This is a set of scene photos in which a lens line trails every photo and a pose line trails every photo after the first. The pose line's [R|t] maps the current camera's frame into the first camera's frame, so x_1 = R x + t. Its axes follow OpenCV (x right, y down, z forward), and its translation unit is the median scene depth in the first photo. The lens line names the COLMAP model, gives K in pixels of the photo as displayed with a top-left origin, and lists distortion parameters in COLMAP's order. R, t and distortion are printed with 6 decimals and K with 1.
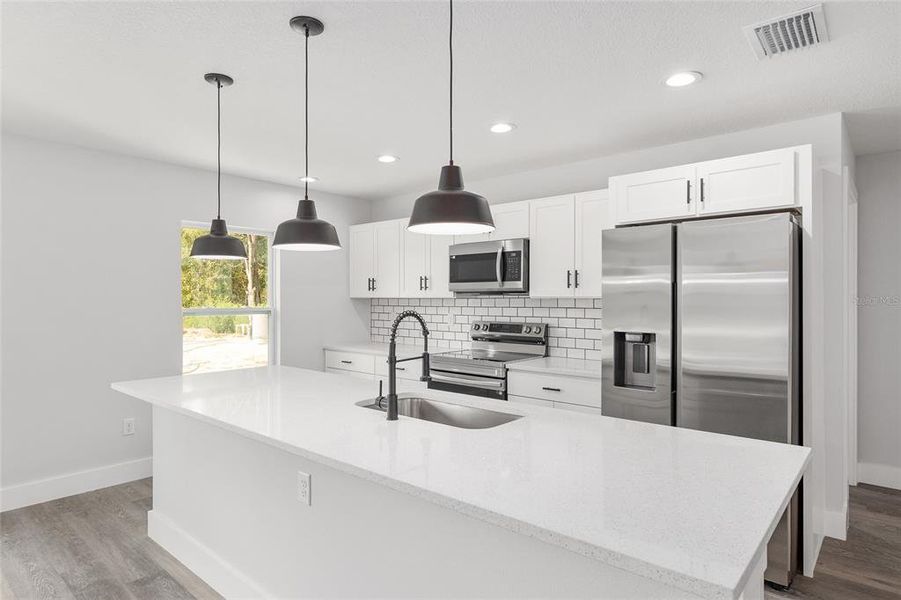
lens RADIAL K [[495.4, 0, 466.5], [0, 495.4, 306.0], [0, 0, 1]] dist [0.005710, -0.000782]
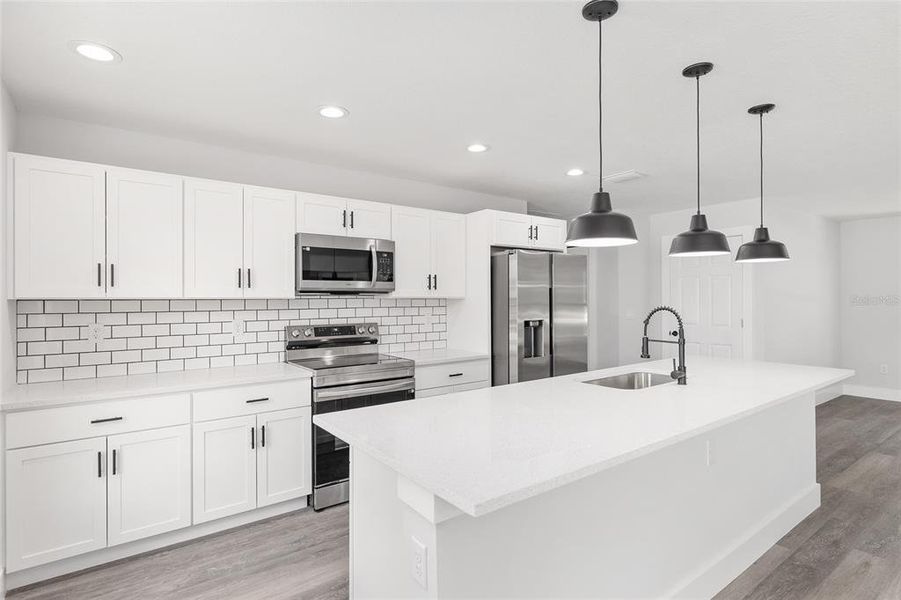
lens RADIAL K [[450.9, 0, 445.2], [0, 450.9, 300.9], [0, 0, 1]] dist [0.005196, -0.002852]
pose [[0.251582, -0.005890, 0.967818, -0.721567], [0.018975, 0.999819, 0.001153, -0.009018], [-0.967650, 0.018074, 0.251649, 0.618194]]
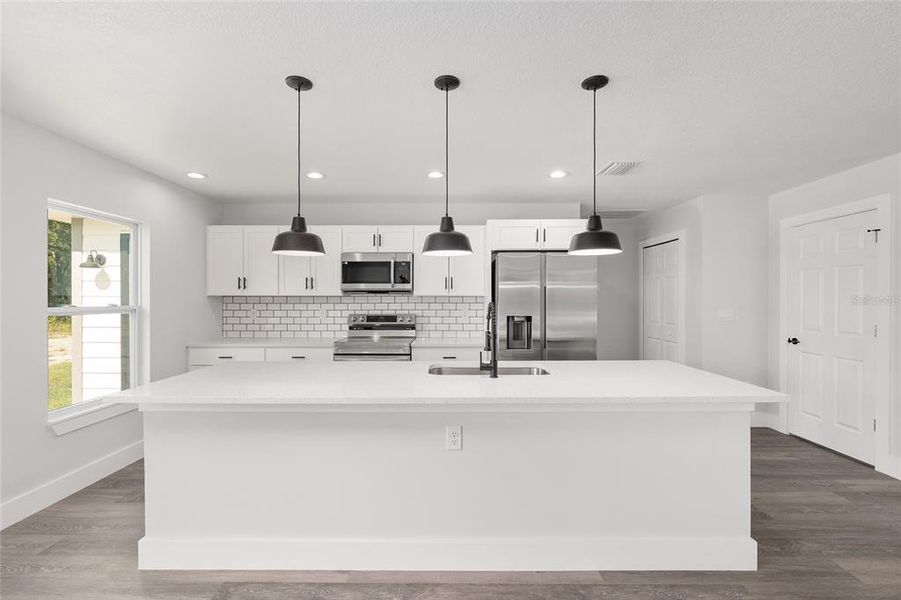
lens RADIAL K [[375.3, 0, 448.8], [0, 375.3, 309.9], [0, 0, 1]] dist [-0.000468, -0.000161]
pose [[0.774515, -0.018895, 0.632273, -0.439259], [0.010112, 0.999796, 0.017492, 0.005375], [-0.632475, -0.007154, 0.774548, 0.113590]]
